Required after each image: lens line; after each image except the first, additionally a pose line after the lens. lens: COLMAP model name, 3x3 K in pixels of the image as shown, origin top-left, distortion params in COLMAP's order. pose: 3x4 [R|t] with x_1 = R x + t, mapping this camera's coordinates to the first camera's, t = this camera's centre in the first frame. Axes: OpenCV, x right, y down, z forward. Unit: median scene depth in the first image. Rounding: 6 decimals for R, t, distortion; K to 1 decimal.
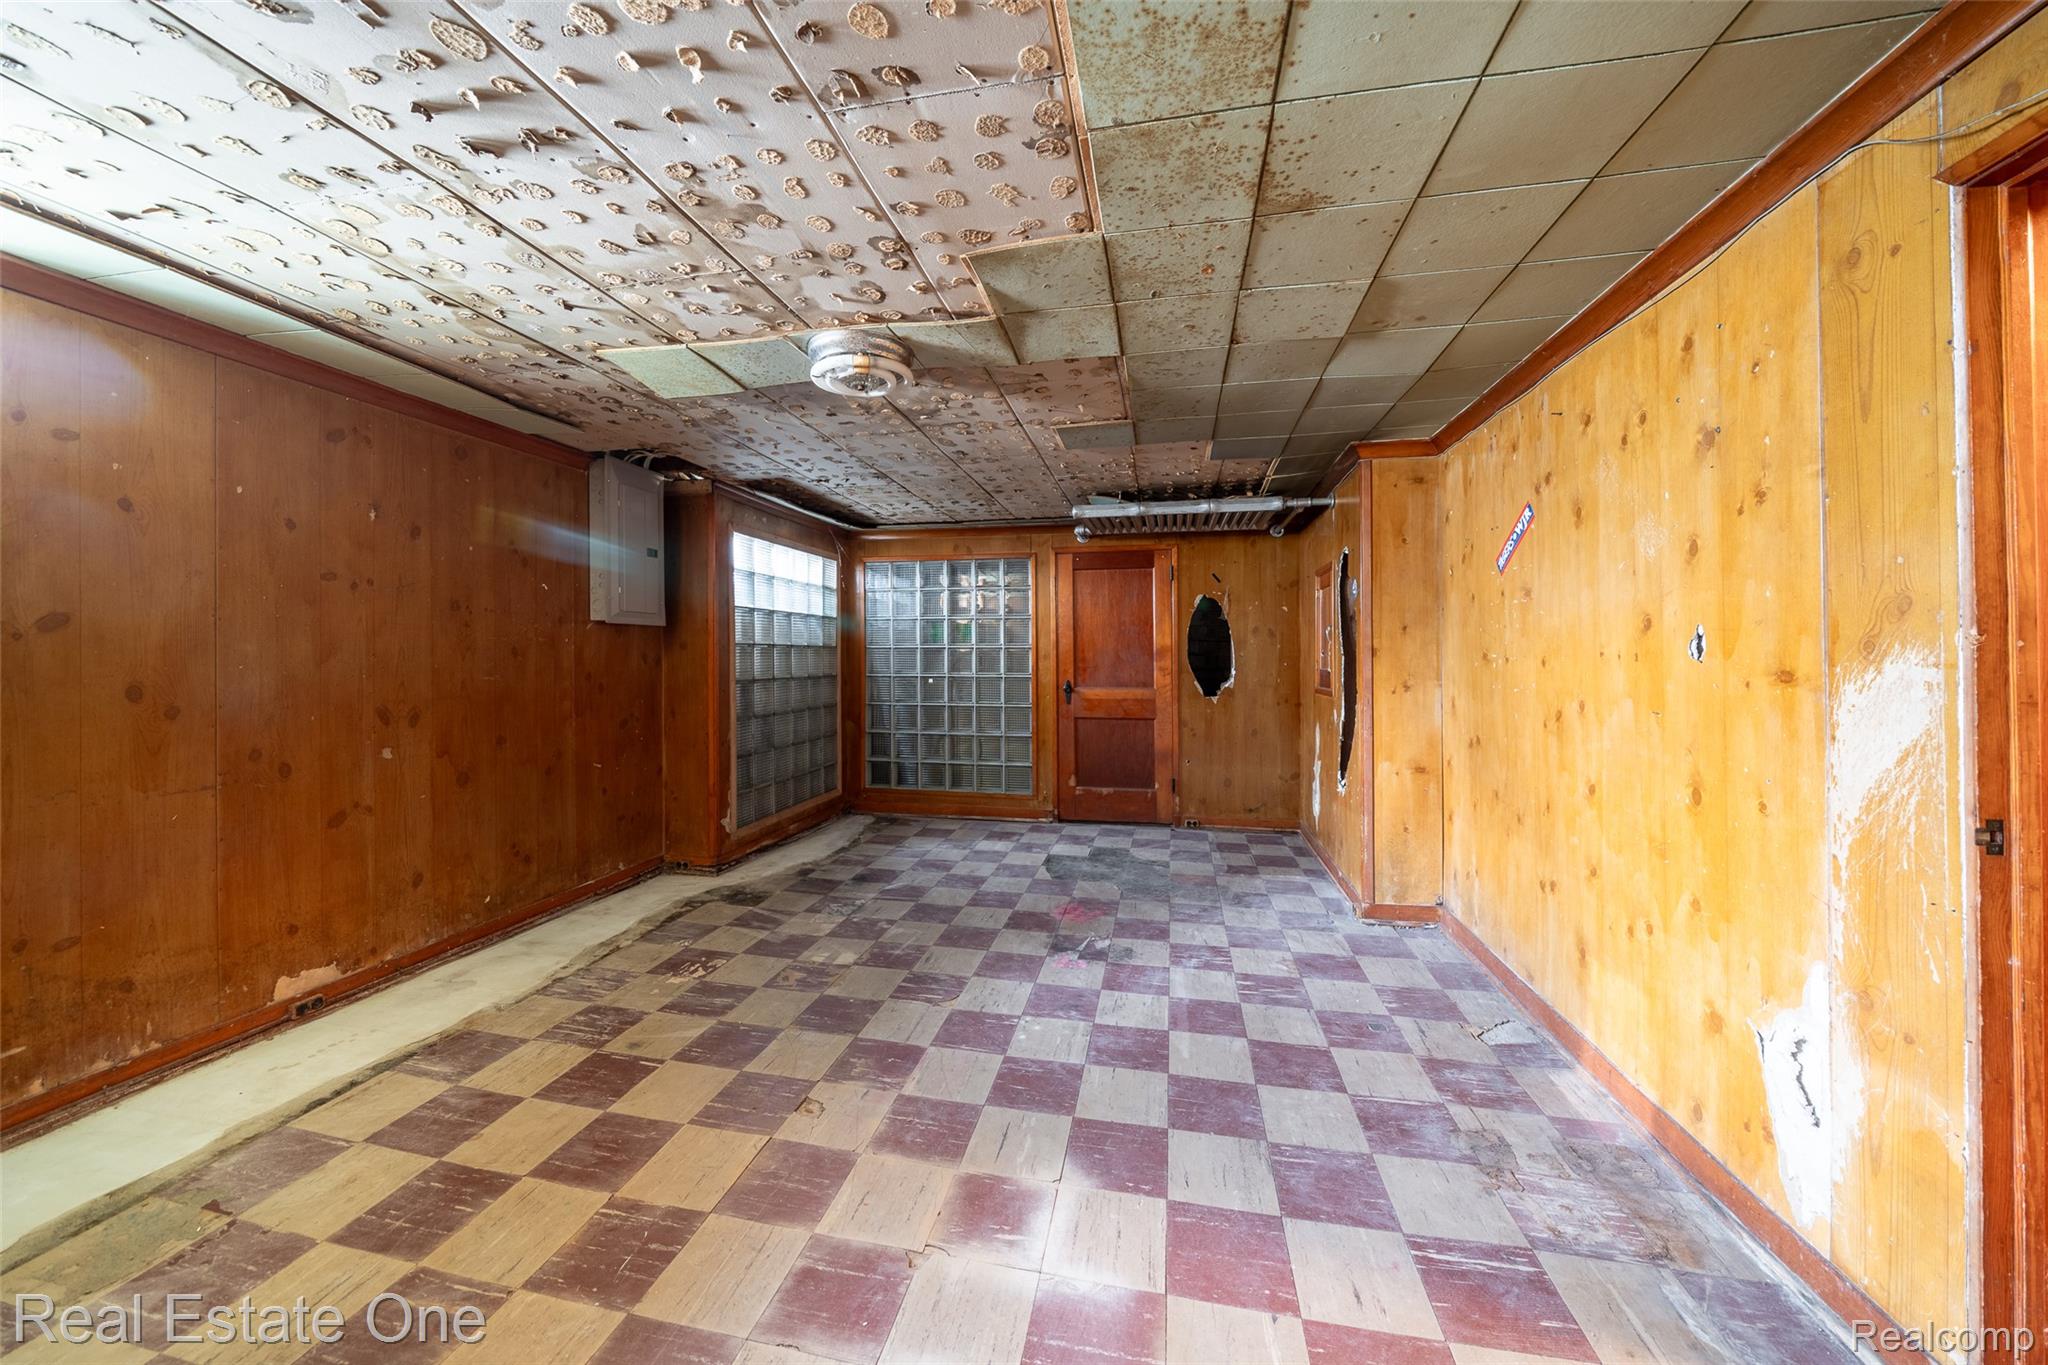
lens RADIAL K [[694.7, 0, 1031.2], [0, 694.7, 691.6], [0, 0, 1]] dist [-0.003406, -0.000068]
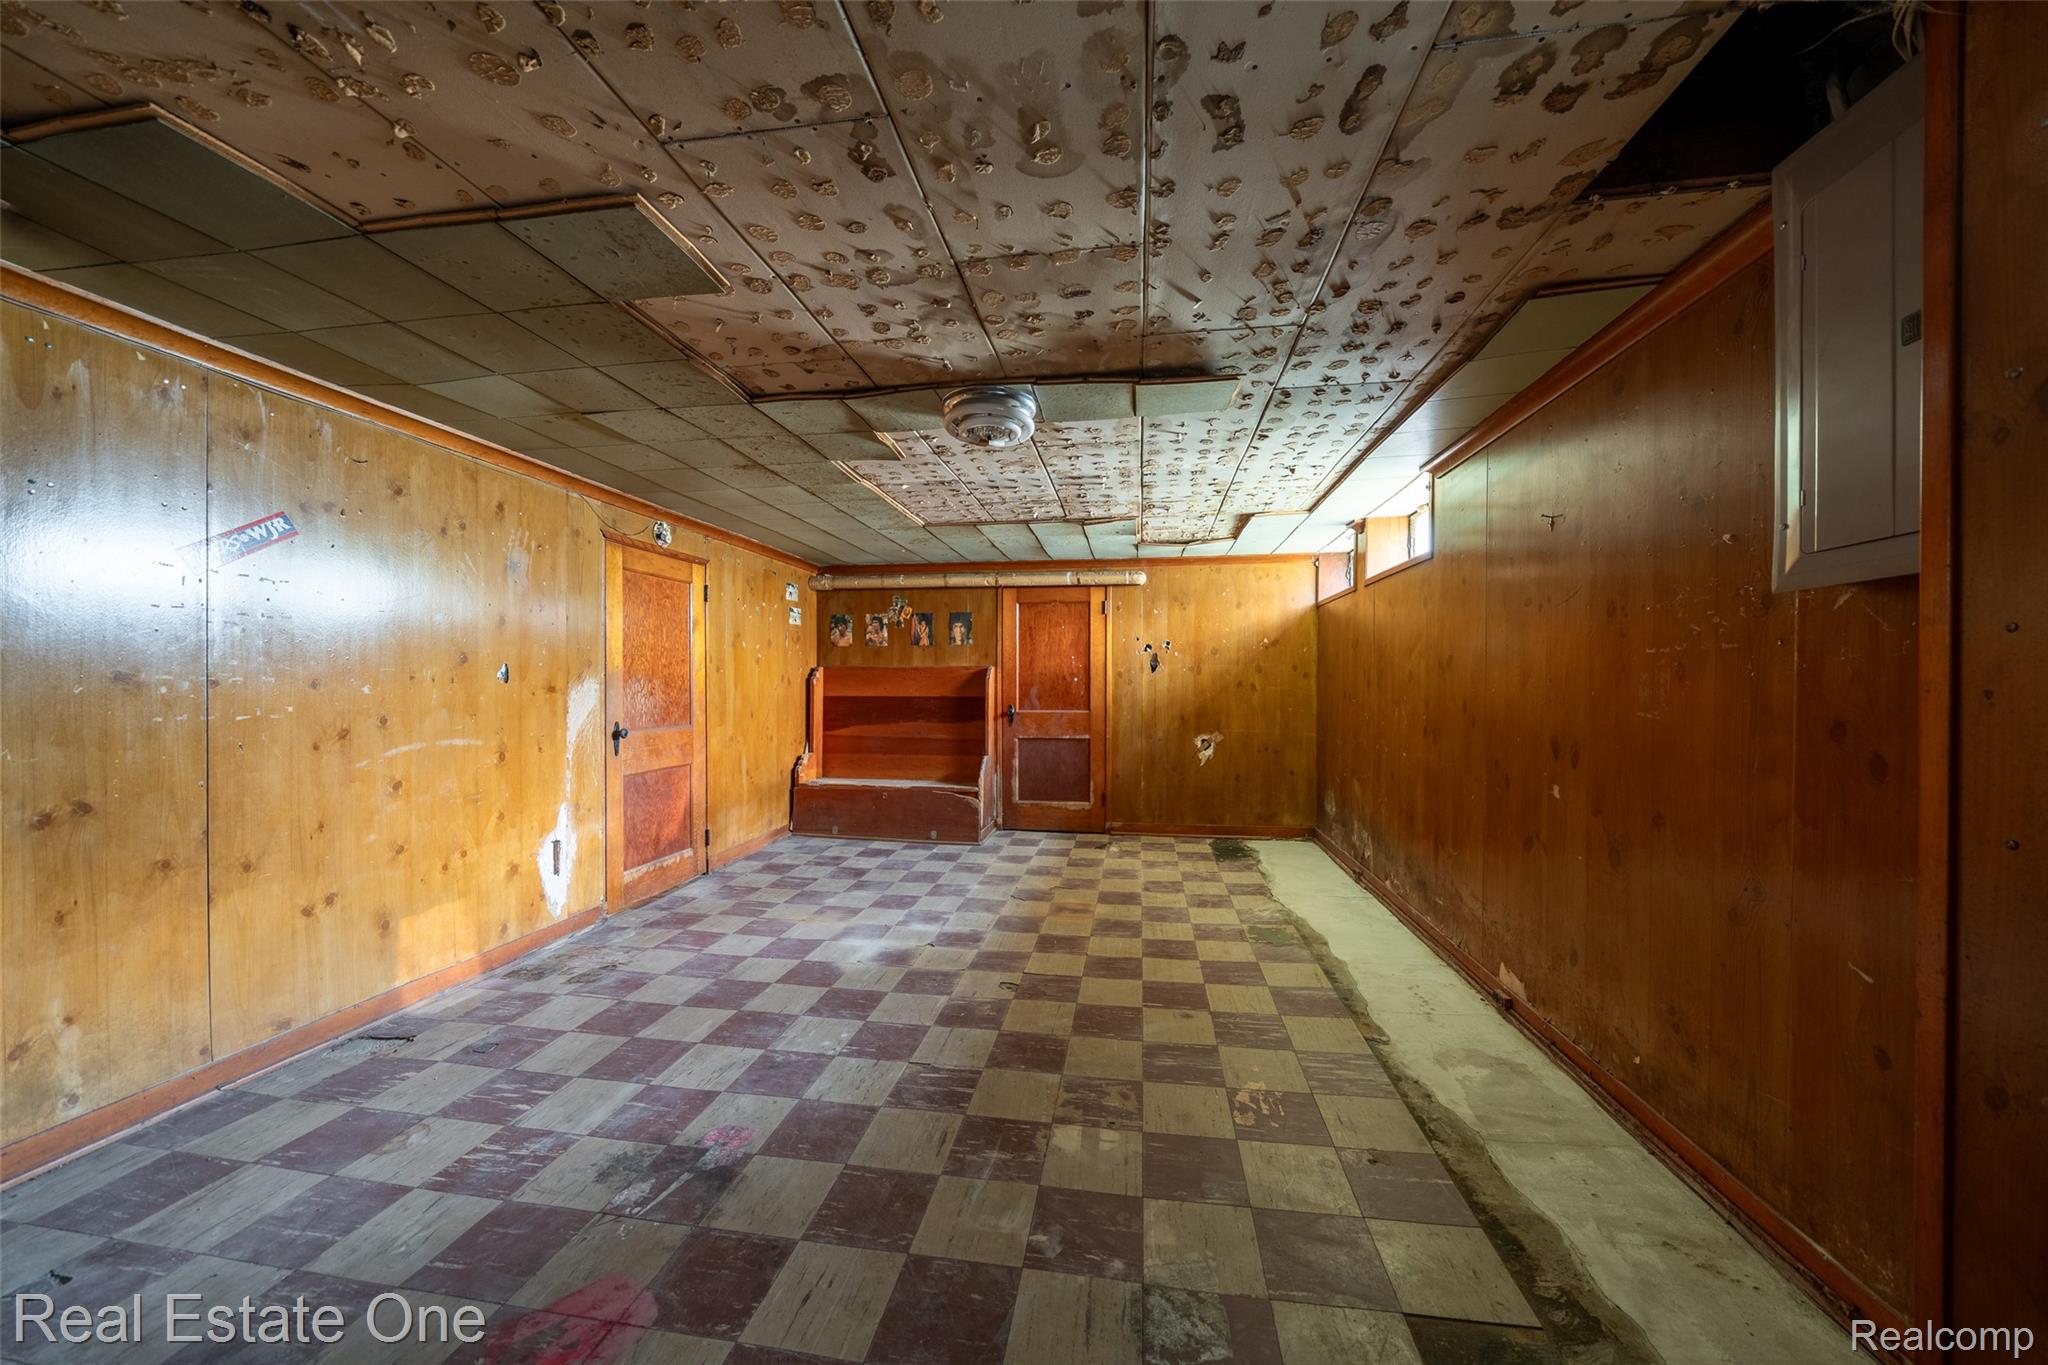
lens RADIAL K [[694.7, 0, 1028.7], [0, 694.7, 690.5], [0, 0, 1]] dist [-0.003406, -0.000068]
pose [[-0.999338, -0.001780, -0.036342, -0.280952], [-0.003951, 0.998206, 0.059743, -0.107718], [0.036171, 0.059847, -0.997552, 2.240486]]
